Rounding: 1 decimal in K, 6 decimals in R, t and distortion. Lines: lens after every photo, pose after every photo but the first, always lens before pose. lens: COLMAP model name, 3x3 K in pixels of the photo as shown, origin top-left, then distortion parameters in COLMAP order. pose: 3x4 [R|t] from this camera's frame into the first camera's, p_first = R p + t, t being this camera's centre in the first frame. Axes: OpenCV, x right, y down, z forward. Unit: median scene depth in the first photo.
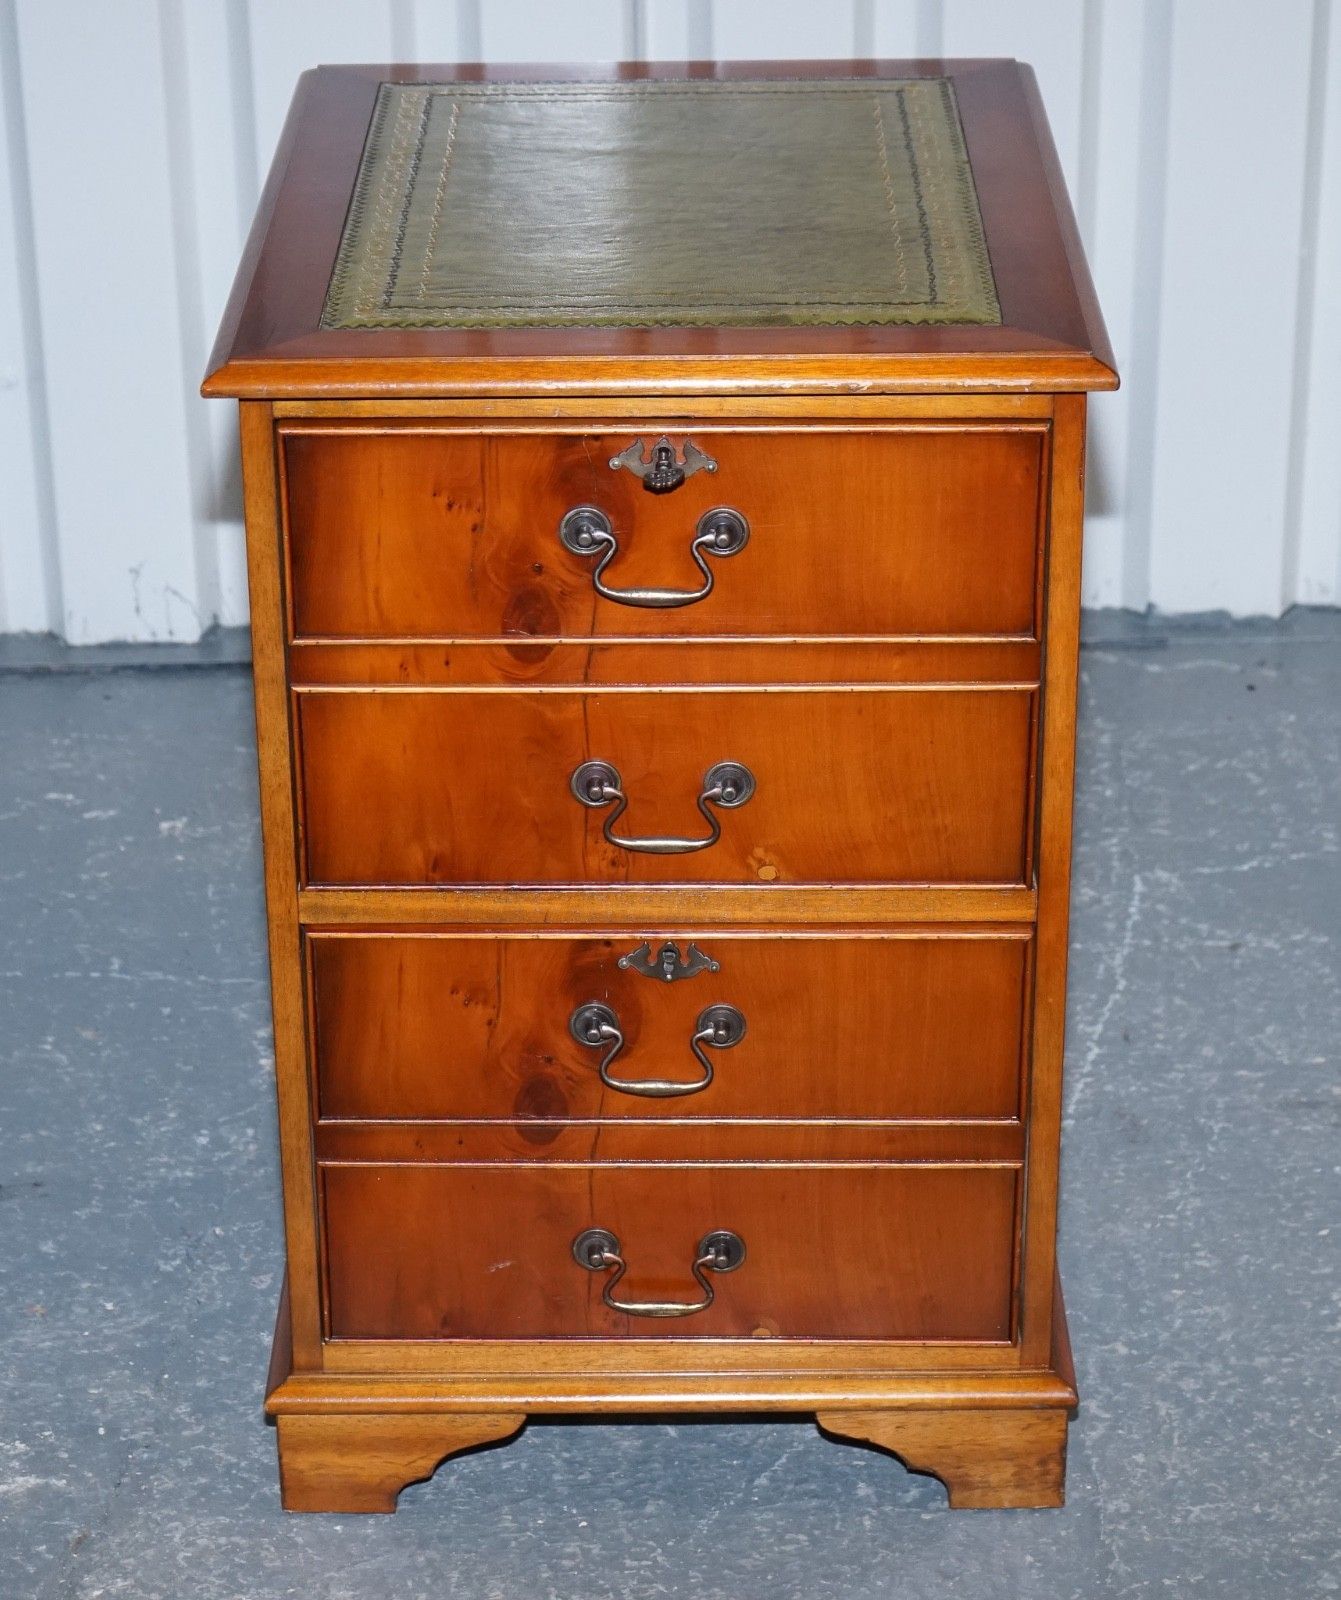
lens RADIAL K [[4002.3, 0, 670.5], [0, 4002.3, 800.0], [0, 0, 1]] dist [0.018964, -0.410958]
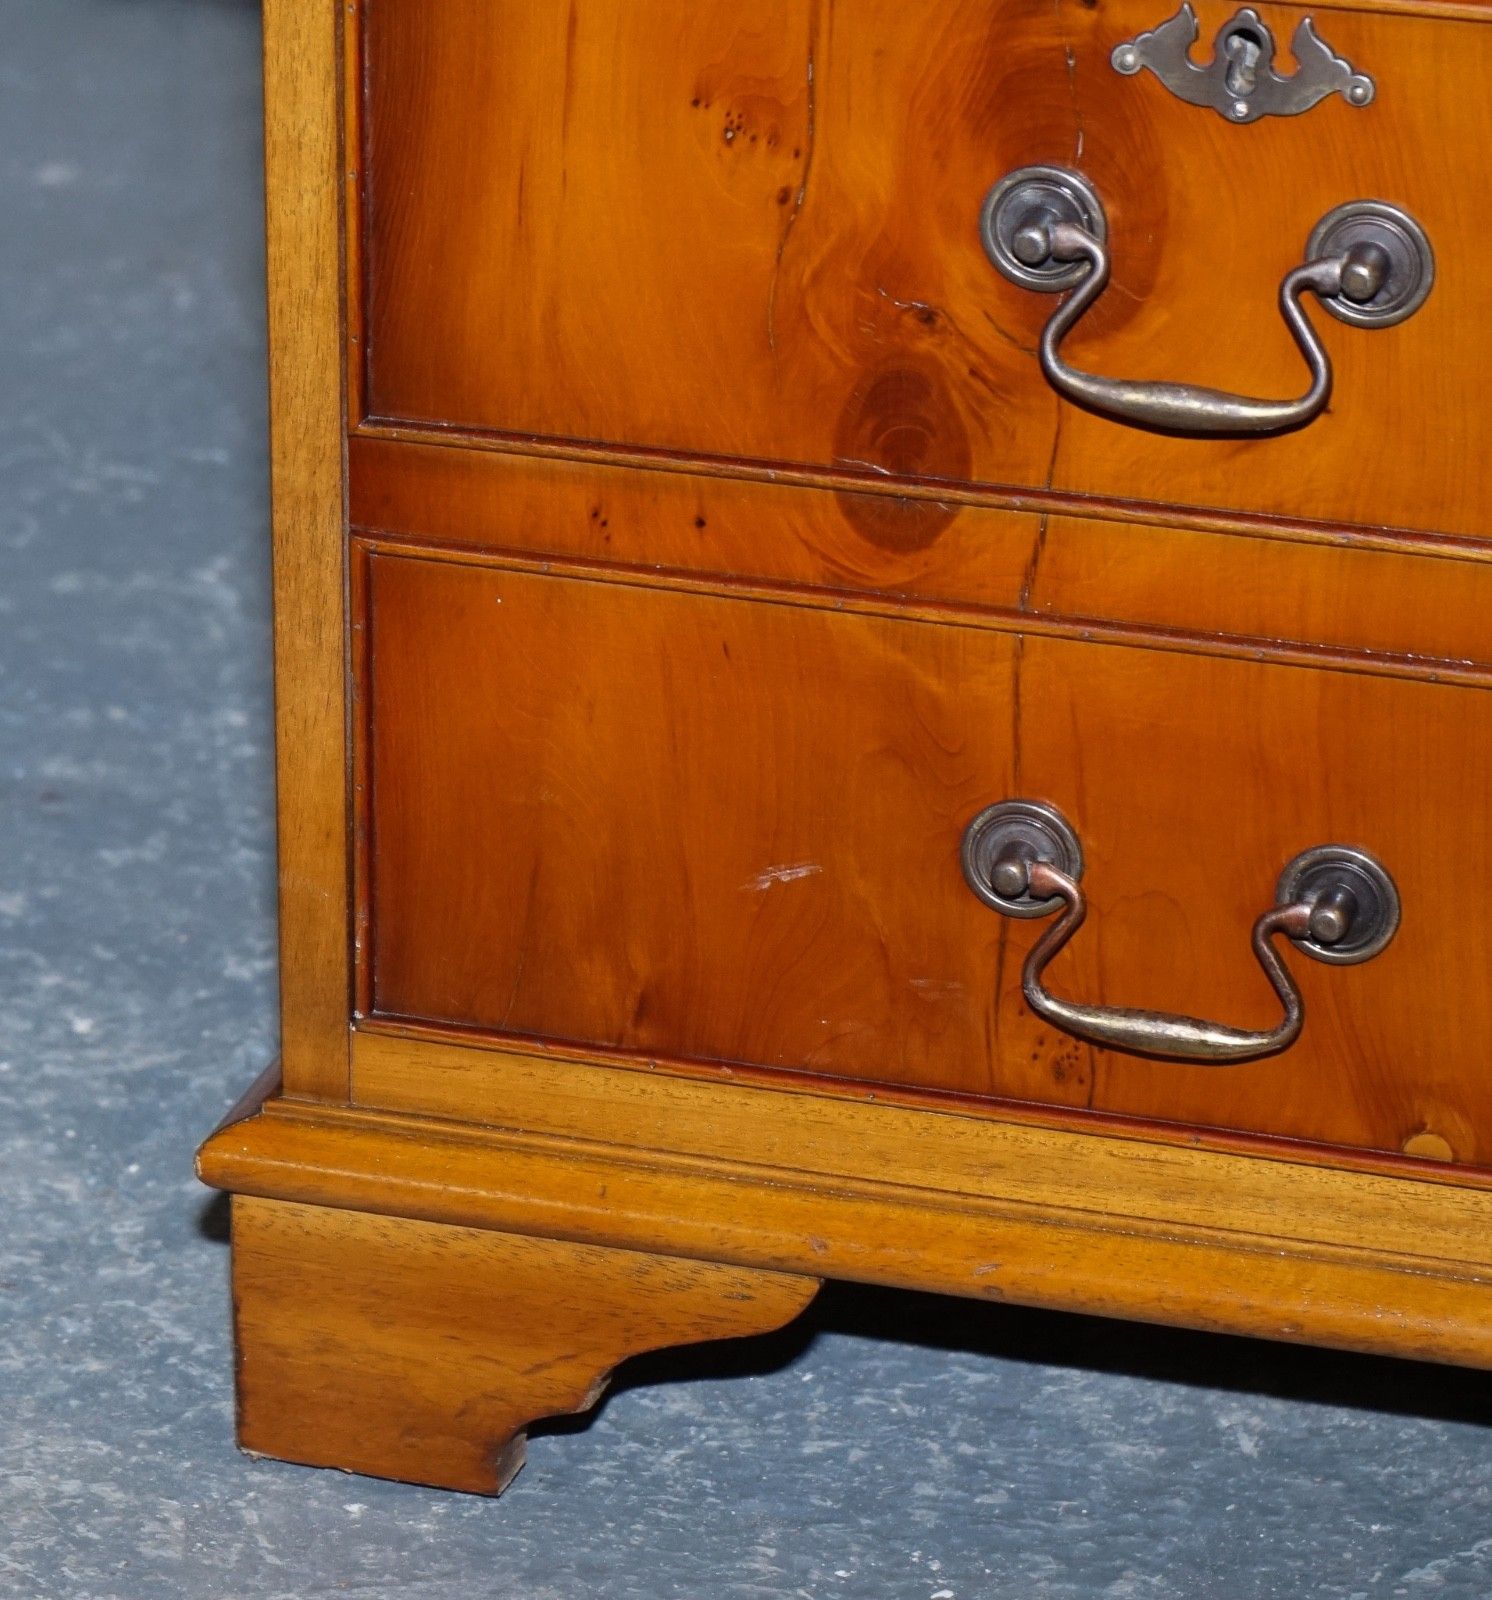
lens RADIAL K [[6469.2, 0, 485.2], [0, 6469.2, 800.1], [0, 0, 1]] dist [-0.029092, -1.433440]
pose [[0.952293, 0.124355, -0.278702, 0.102969], [-0.137638, 0.990072, -0.028531, 0.127480], [0.272387, 0.065530, 0.959954, 0.369573]]
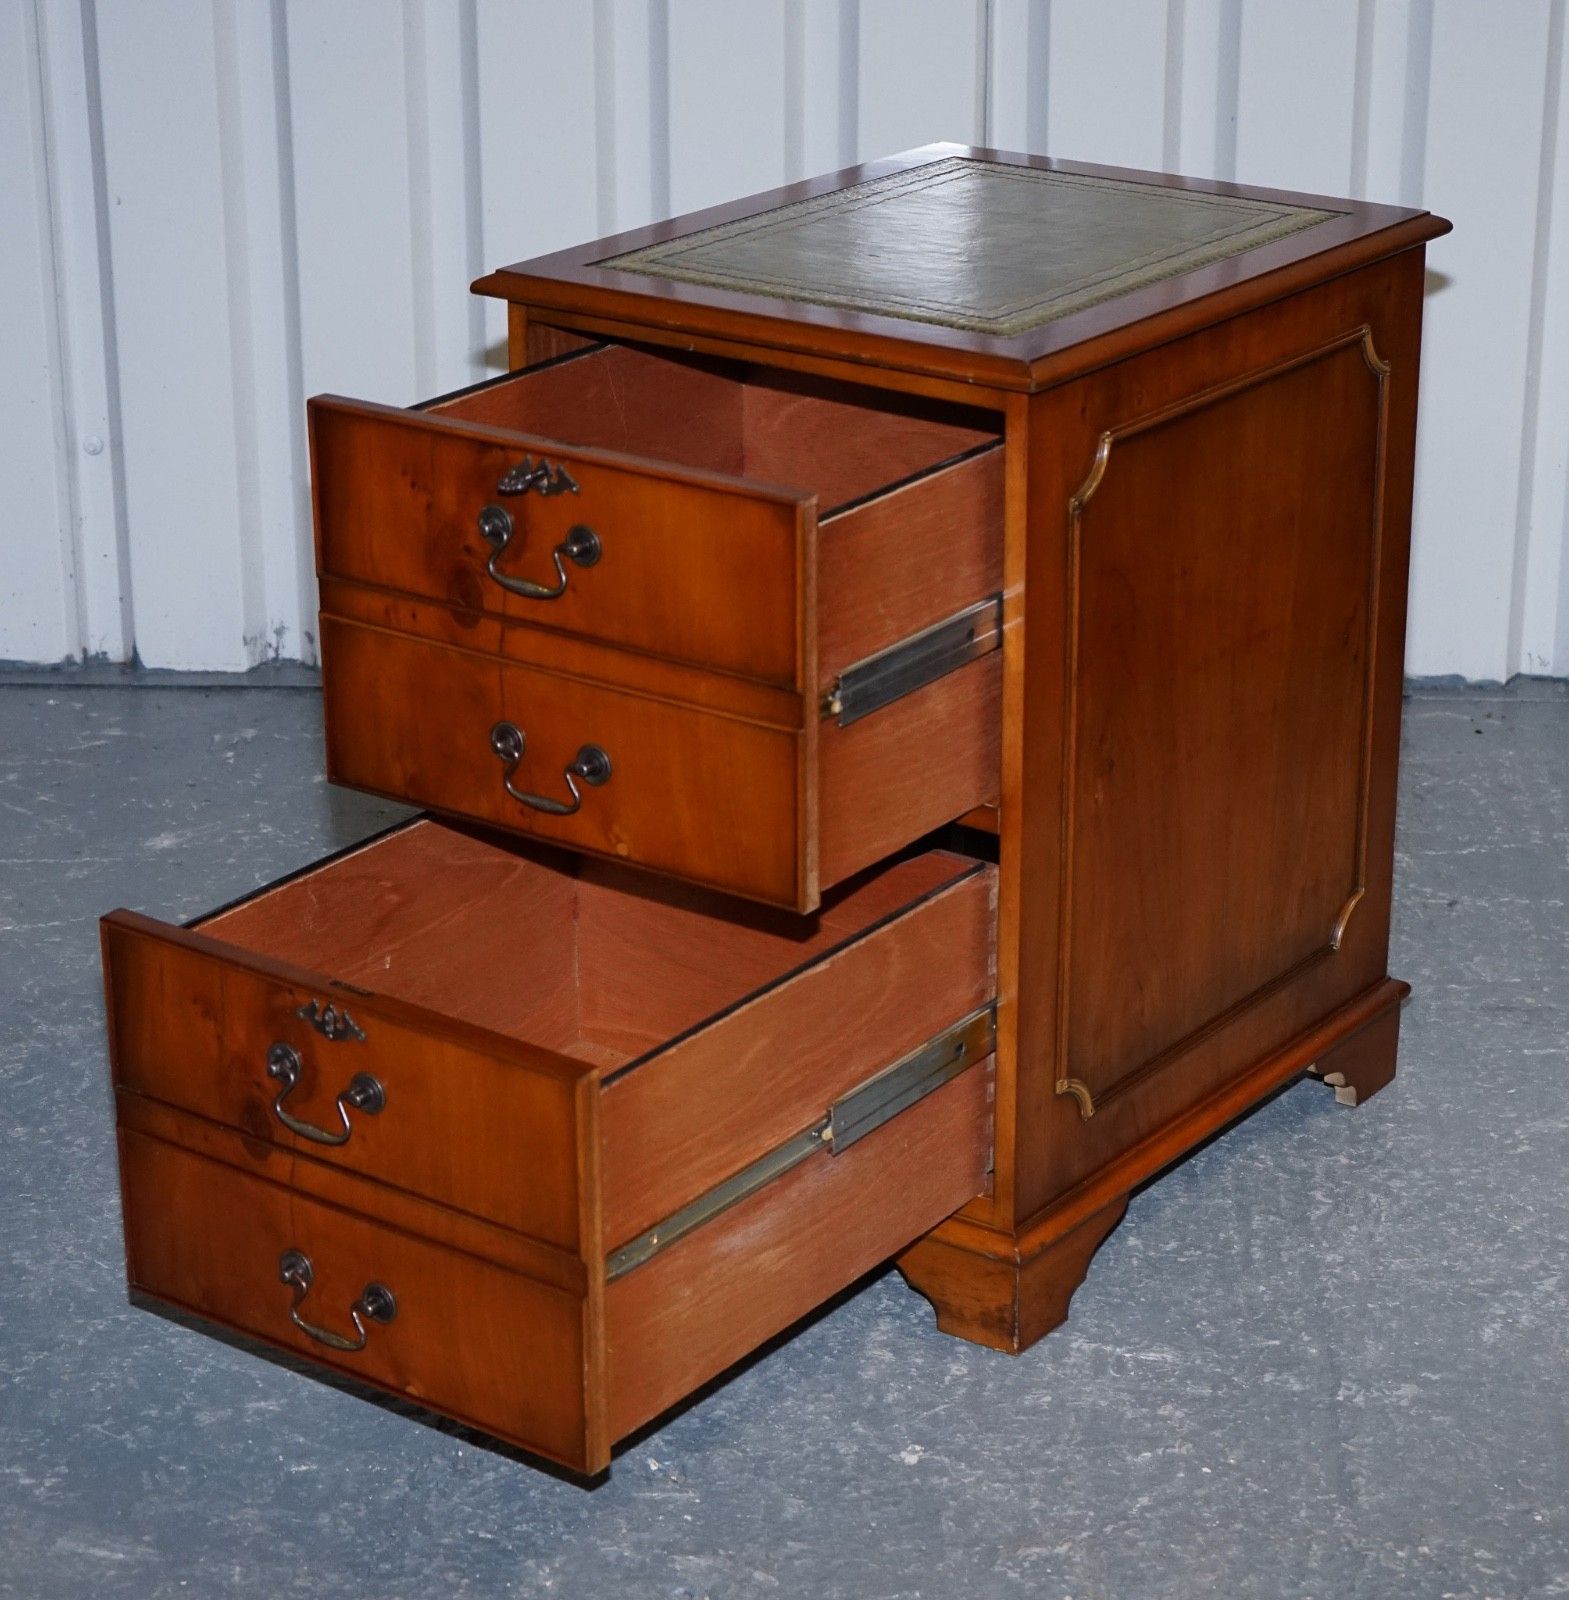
lens RADIAL K [[3773.4, 0, 784.5], [0, 3773.4, 800.0], [0, 0, 1]] dist [-0.031507, -0.226016]
pose [[0.997998, 0.028147, -0.056641, 0.001992], [-0.032750, 0.996090, -0.082048, 0.136118], [0.054110, 0.083739, 0.995018, -0.204394]]
